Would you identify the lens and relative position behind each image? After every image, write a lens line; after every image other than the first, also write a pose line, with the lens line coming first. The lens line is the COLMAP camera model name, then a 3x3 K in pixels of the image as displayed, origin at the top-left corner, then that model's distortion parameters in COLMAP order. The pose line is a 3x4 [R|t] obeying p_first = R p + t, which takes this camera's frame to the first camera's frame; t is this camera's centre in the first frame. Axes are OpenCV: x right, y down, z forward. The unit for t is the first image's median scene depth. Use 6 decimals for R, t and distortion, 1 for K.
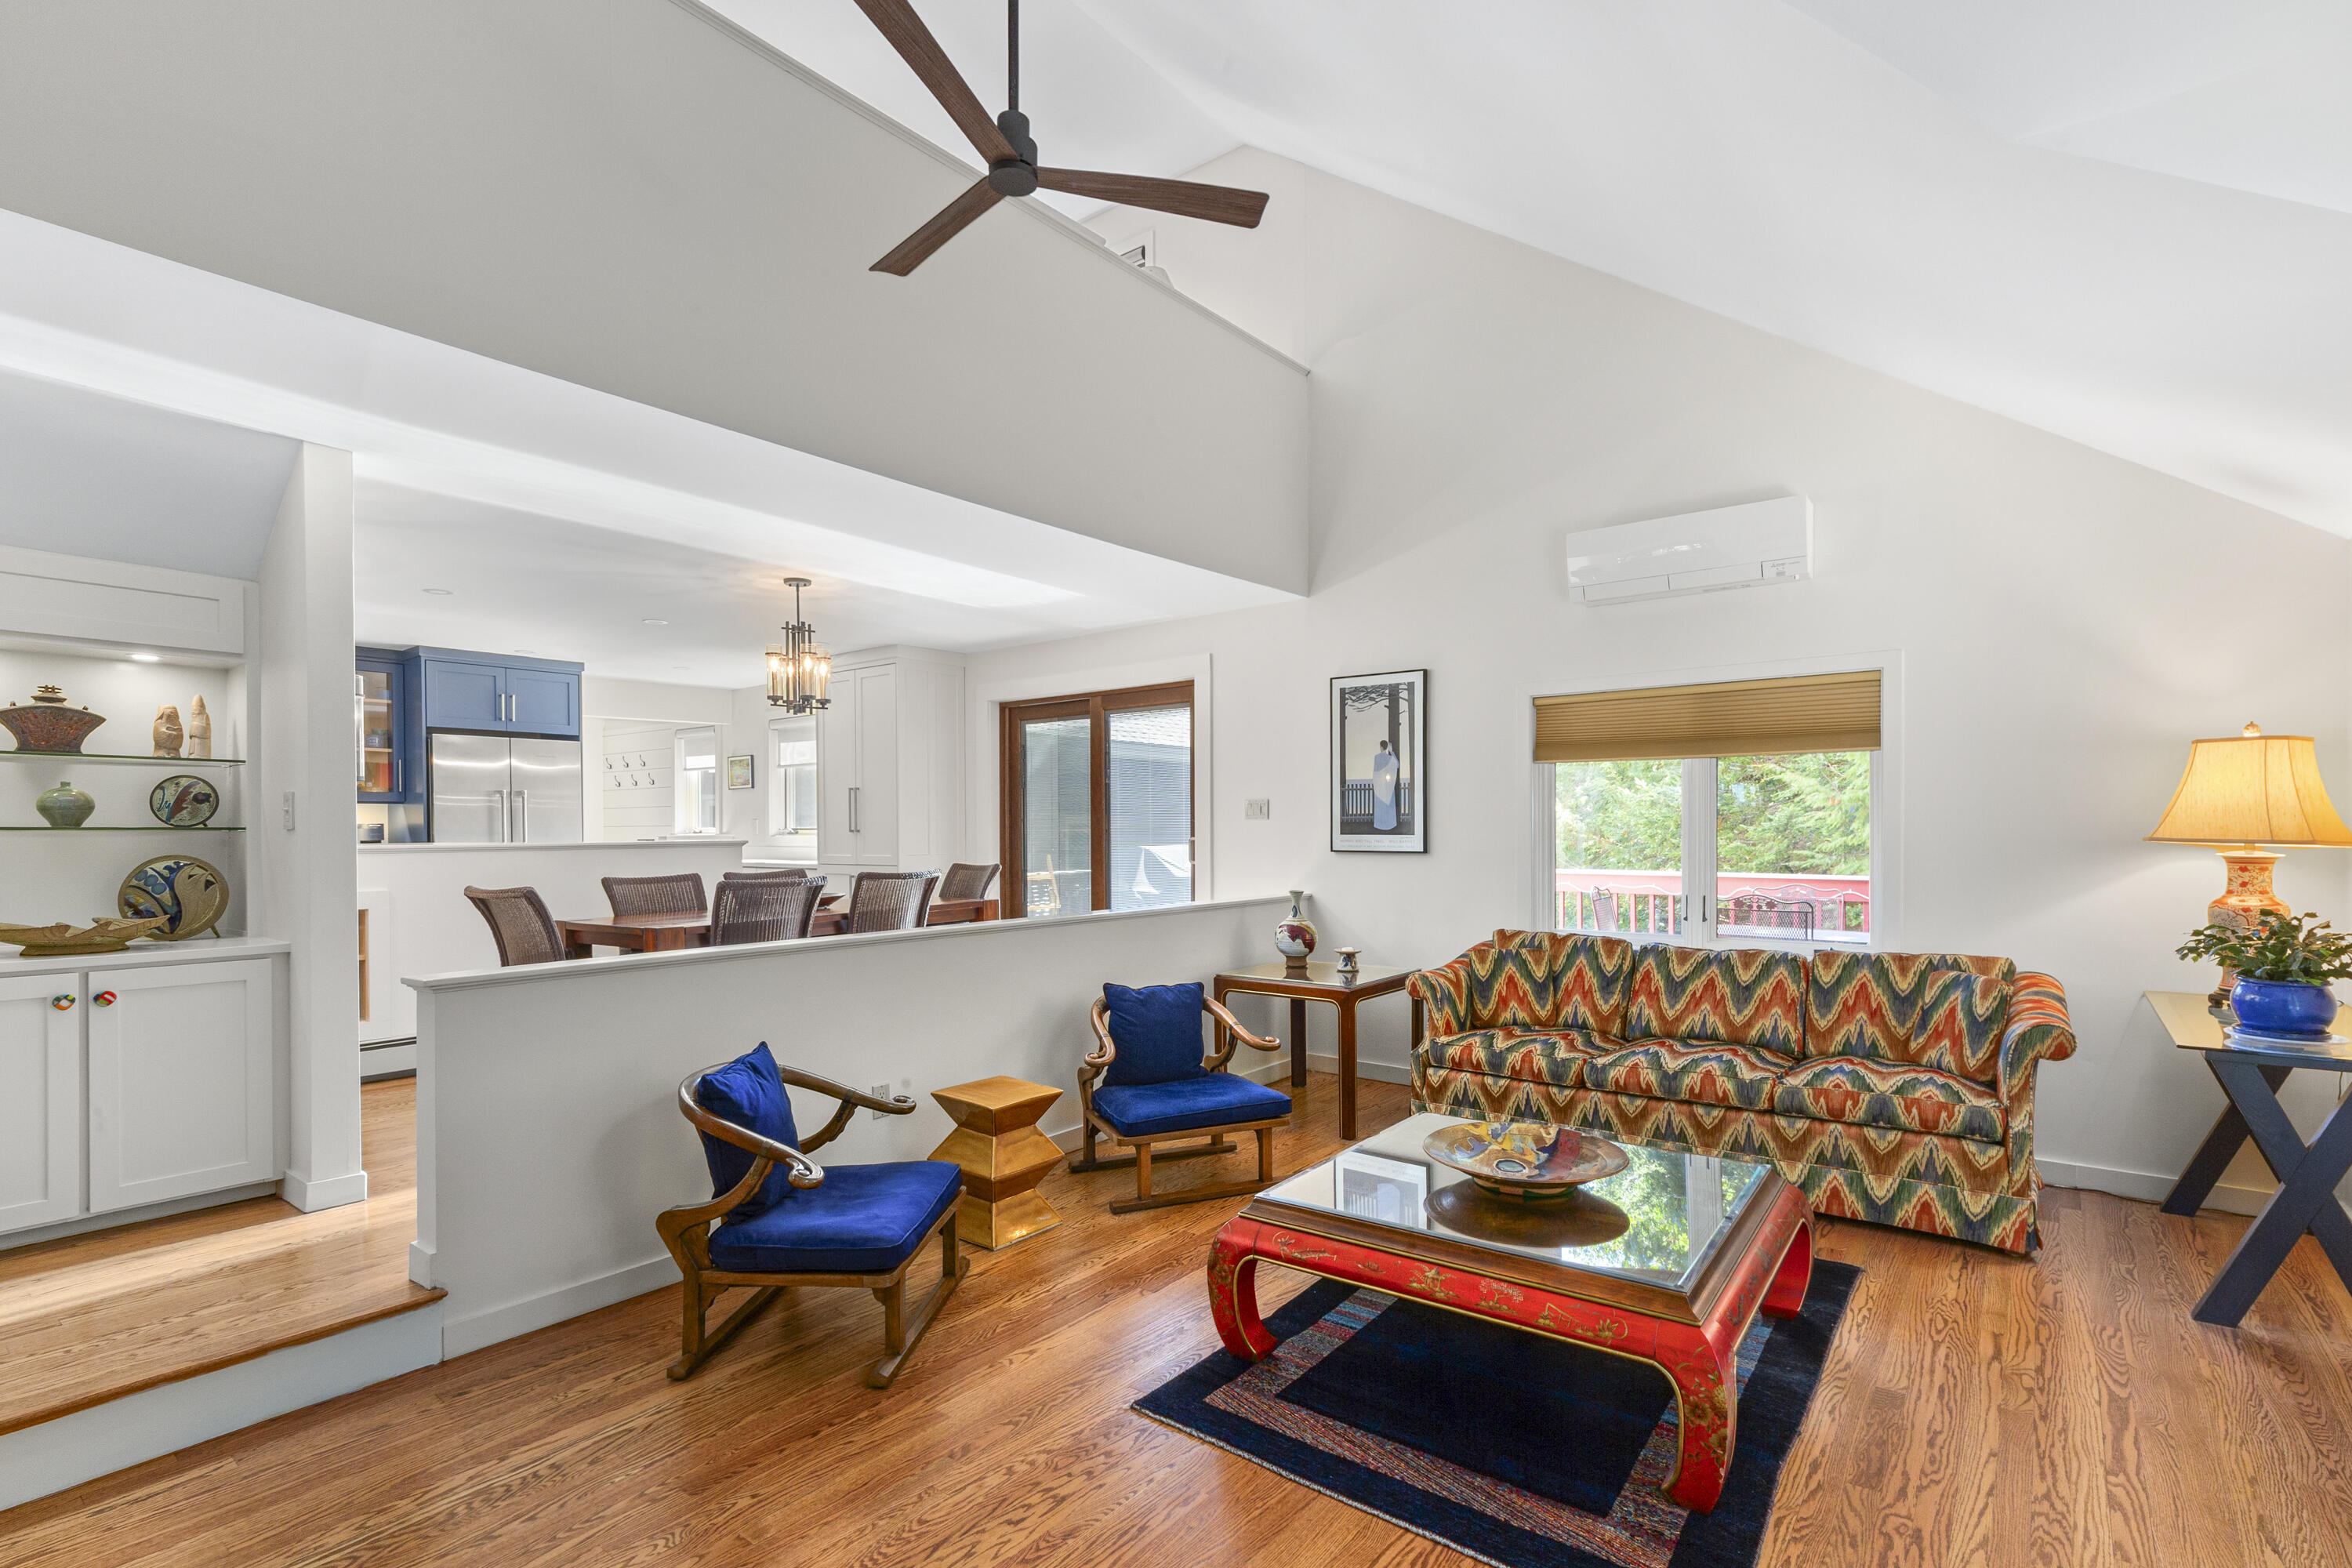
lens RADIAL K [[1090.9, 0, 1202.7], [0, 1090.9, 837.7], [0, 0, 1]] dist [0.008667, -0.002207]
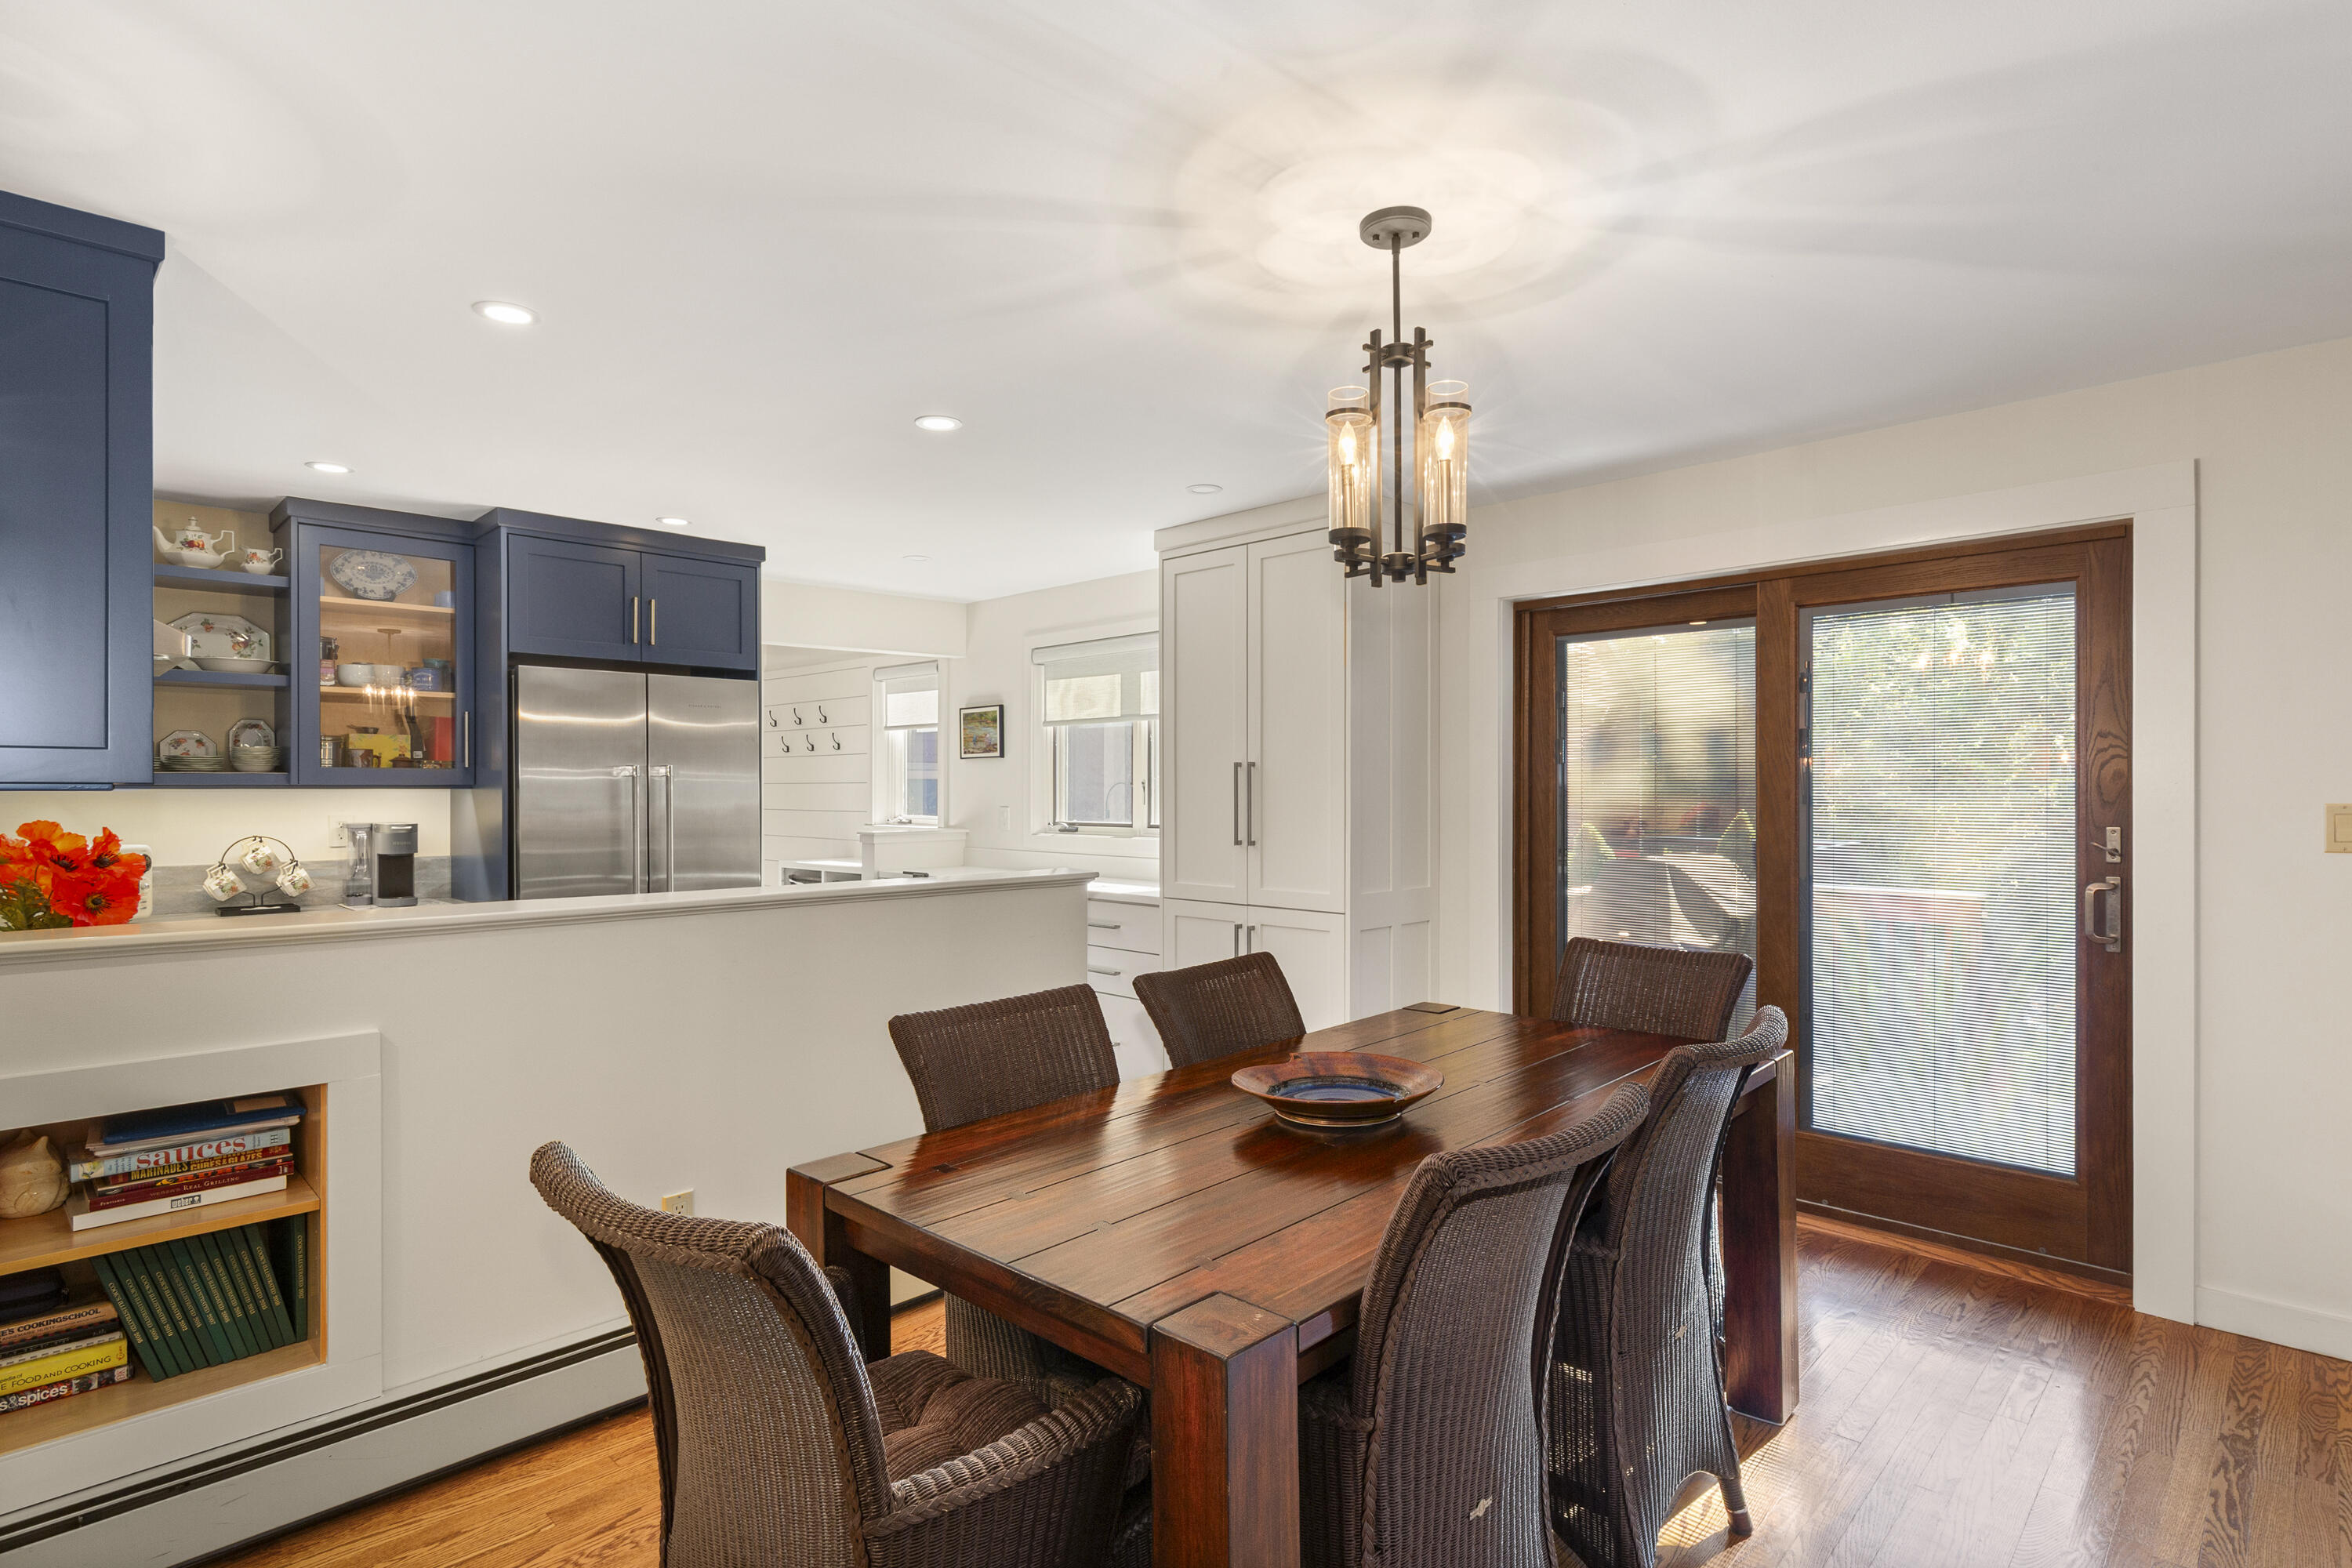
lens RADIAL K [[1158.4, 0, 1199.2], [0, 1158.4, 783.6], [0, 0, 1]] dist [-0.010422, -0.000320]
pose [[0.994553, 0.005622, -0.104078, -0.465825], [-0.006923, 0.999902, -0.012146, -0.046665], [0.103999, 0.012801, 0.994495, 0.708558]]
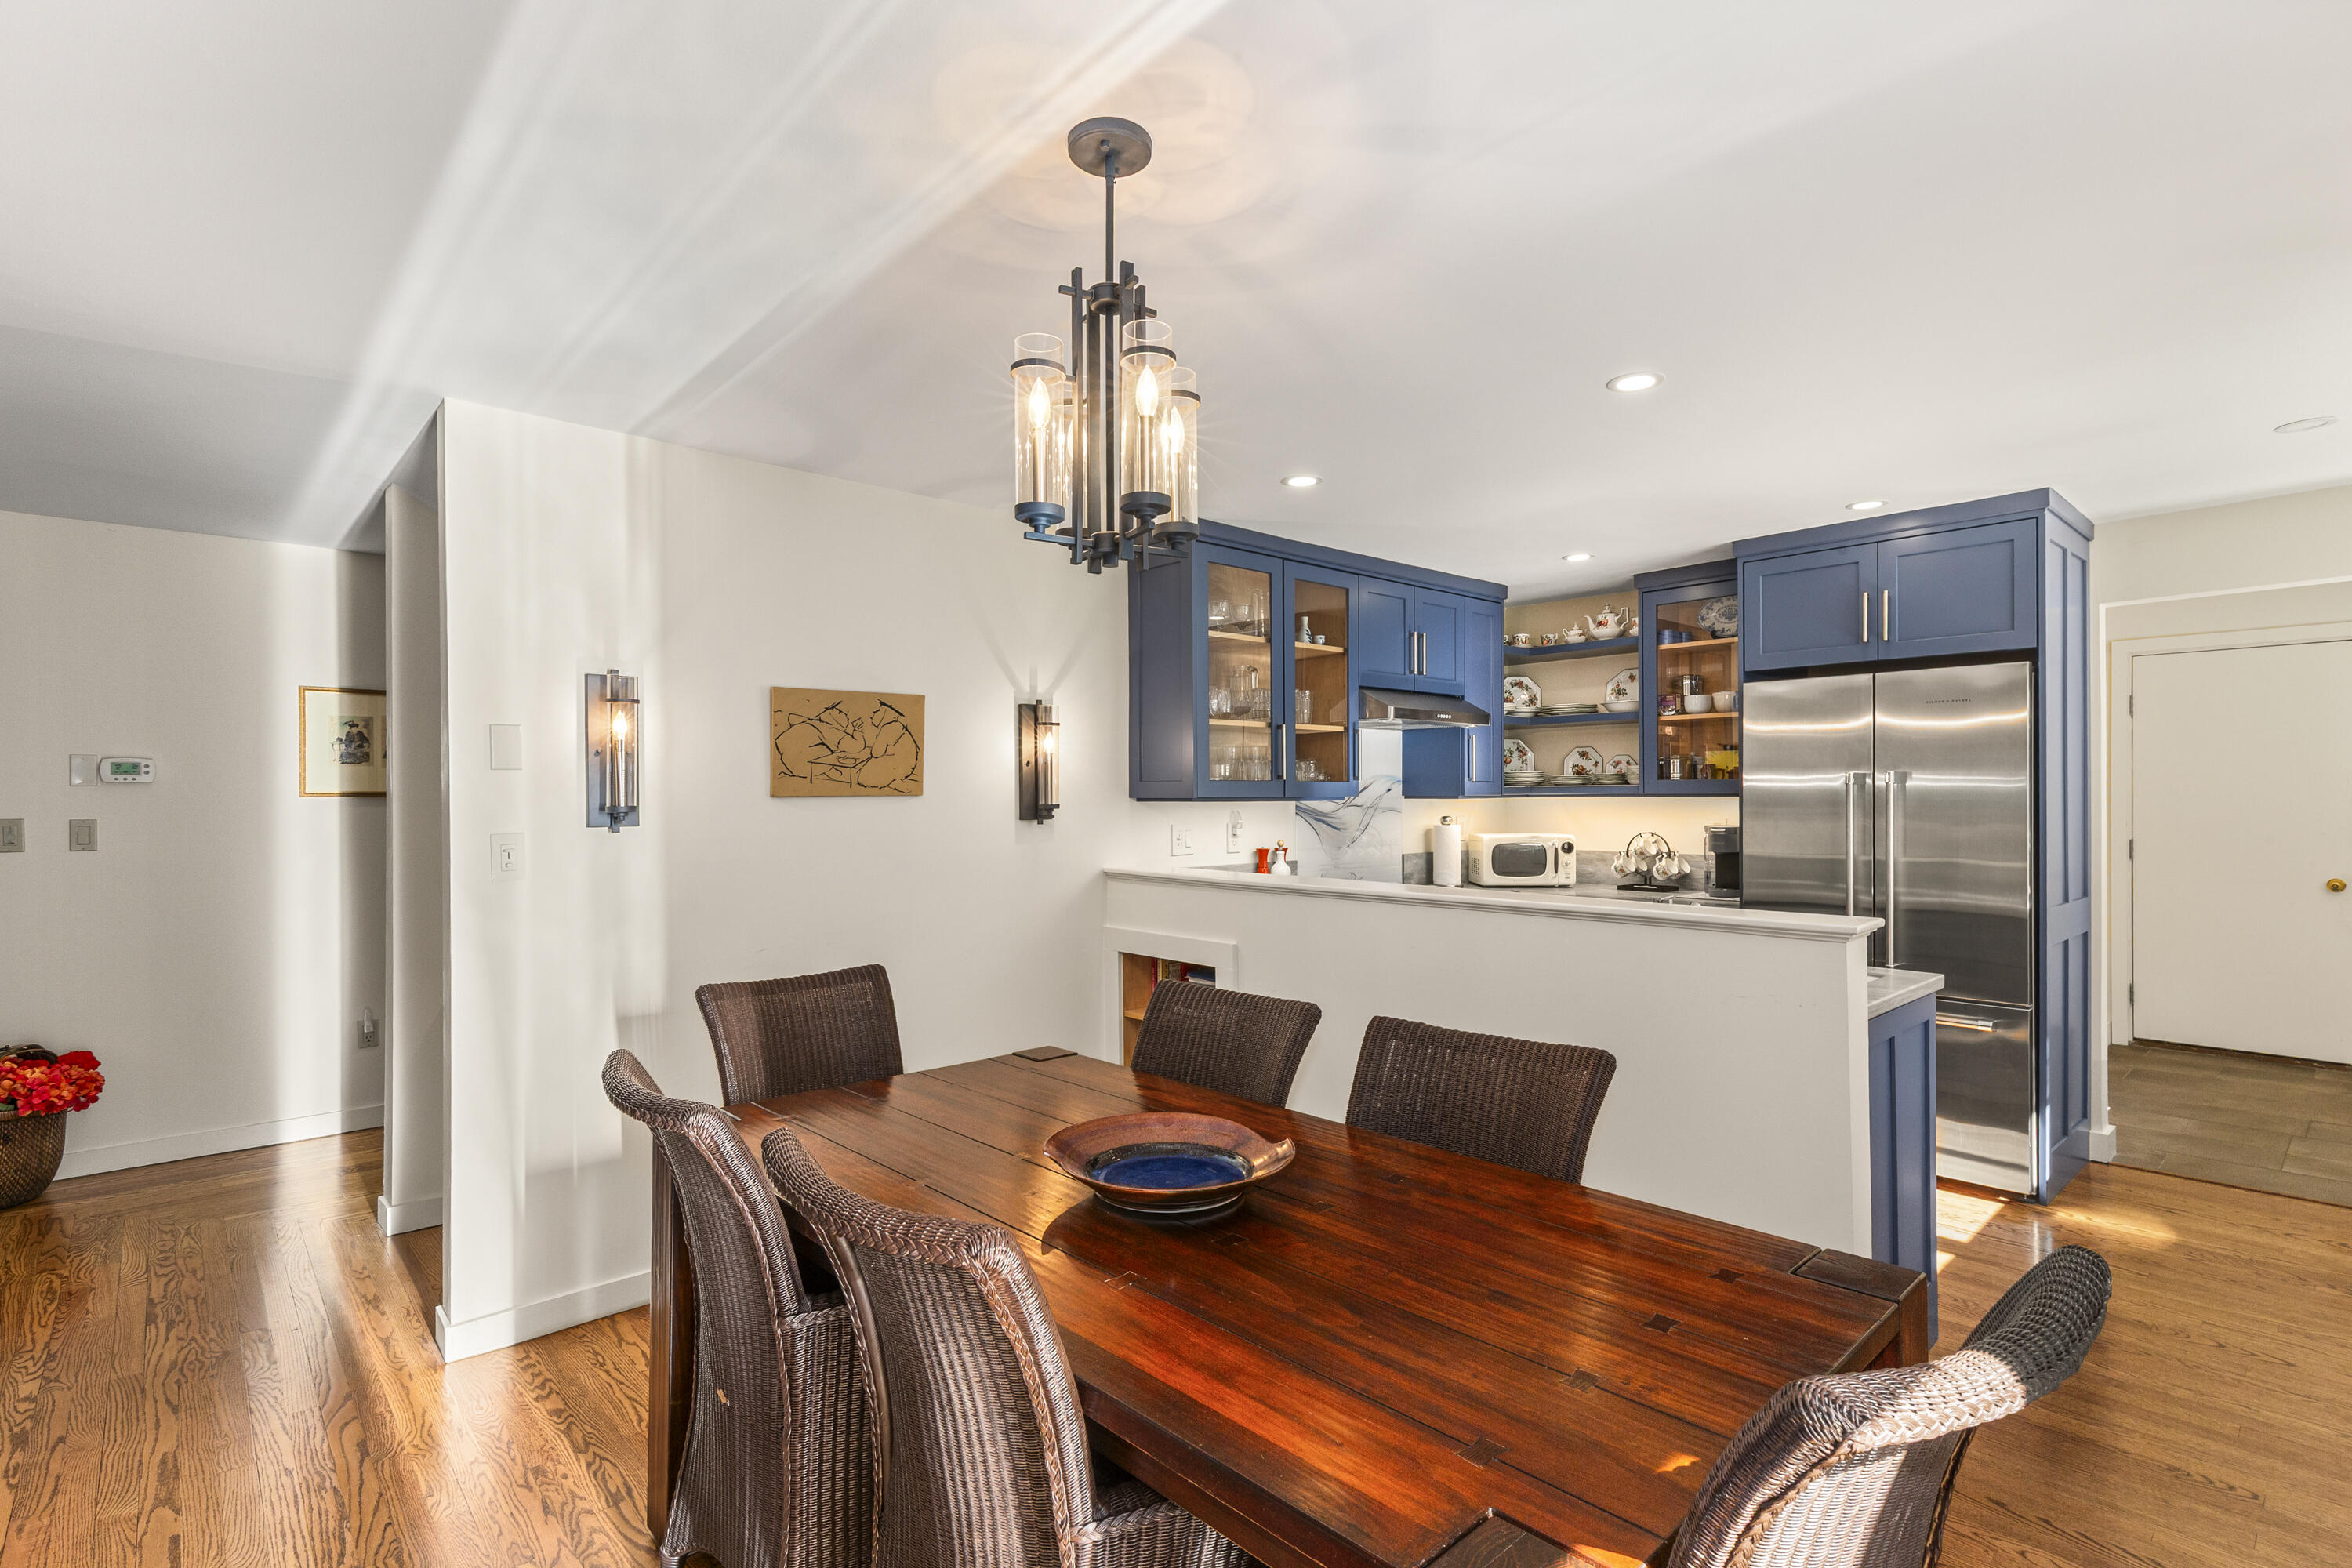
lens RADIAL K [[1090.9, 0, 1193.0], [0, 1090.9, 808.6], [0, 0, 1]] dist [0.008667, -0.002207]
pose [[-0.181055, 0.019673, -0.983276, -0.089957], [-0.002539, 0.999787, 0.020471, -0.058035], [0.983470, 0.006203, -0.180966, 1.262086]]
